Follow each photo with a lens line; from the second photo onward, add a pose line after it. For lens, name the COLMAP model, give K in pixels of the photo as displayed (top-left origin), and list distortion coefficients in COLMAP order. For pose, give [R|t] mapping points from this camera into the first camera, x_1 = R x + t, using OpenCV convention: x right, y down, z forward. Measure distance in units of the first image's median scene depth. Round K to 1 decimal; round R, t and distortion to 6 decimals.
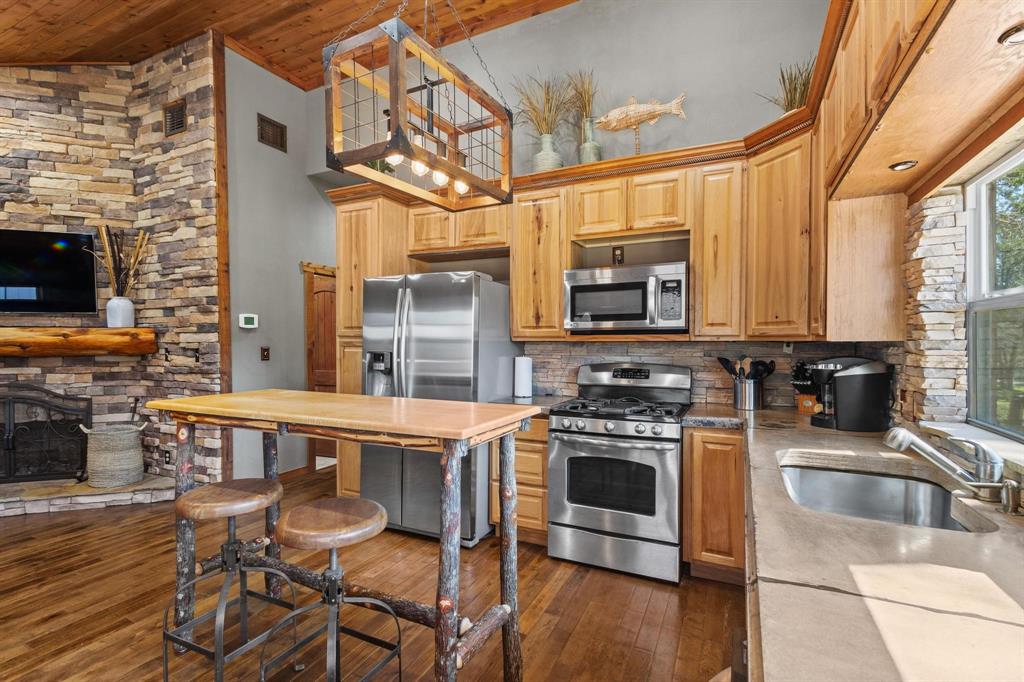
lens RADIAL K [[476.1, 0, 511.2], [0, 476.1, 353.3], [0, 0, 1]] dist [0.001009, -0.000016]
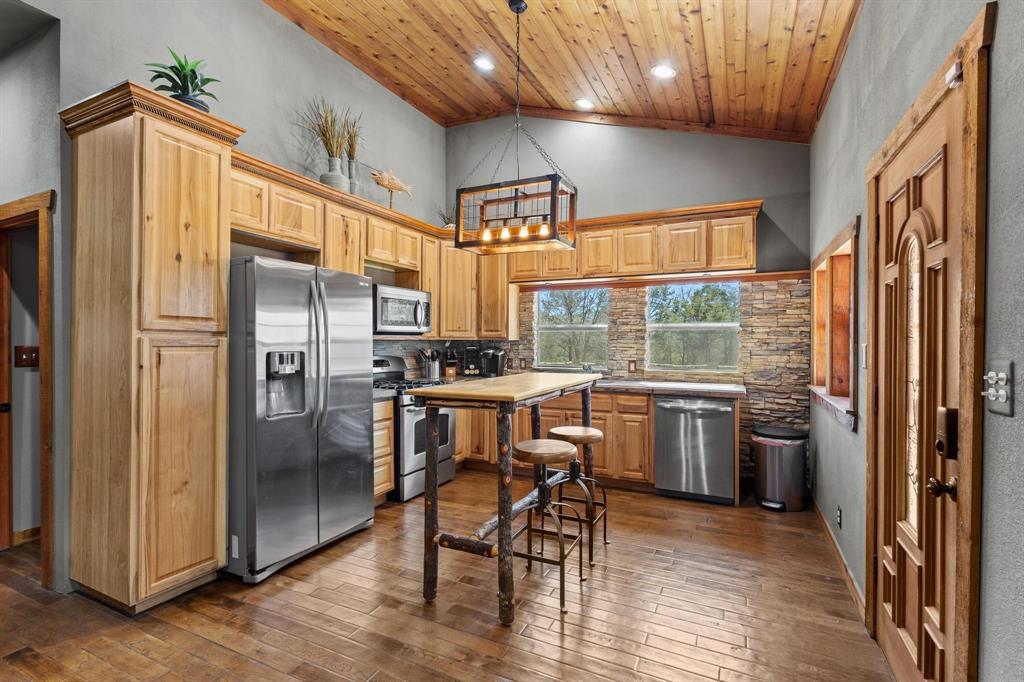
lens RADIAL K [[477.1, 0, 509.4], [0, 477.1, 337.4], [0, 0, 1]] dist [0.001754, 0.000060]
pose [[-0.000677, 0.006694, 0.999977, -1.241567], [0.022426, 0.999726, -0.006677, -0.016063], [-0.999748, 0.022421, -0.000827, 0.694714]]
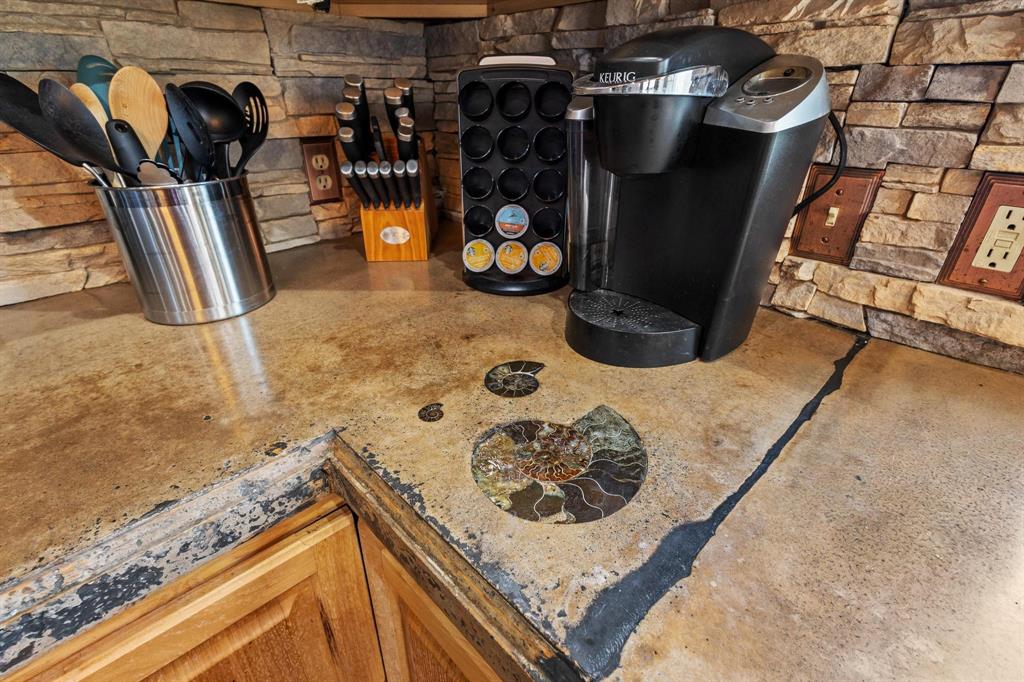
lens RADIAL K [[464.8, 0, 512.0], [0, 464.8, 341.0], [0, 0, 1]] dist [-0.000175, -0.000225]
pose [[0.335423, -0.433235, 0.836540, 0.328652], [0.020213, 0.891088, 0.453381, 0.026638], [-0.941851, -0.135165, 0.307648, 0.755398]]
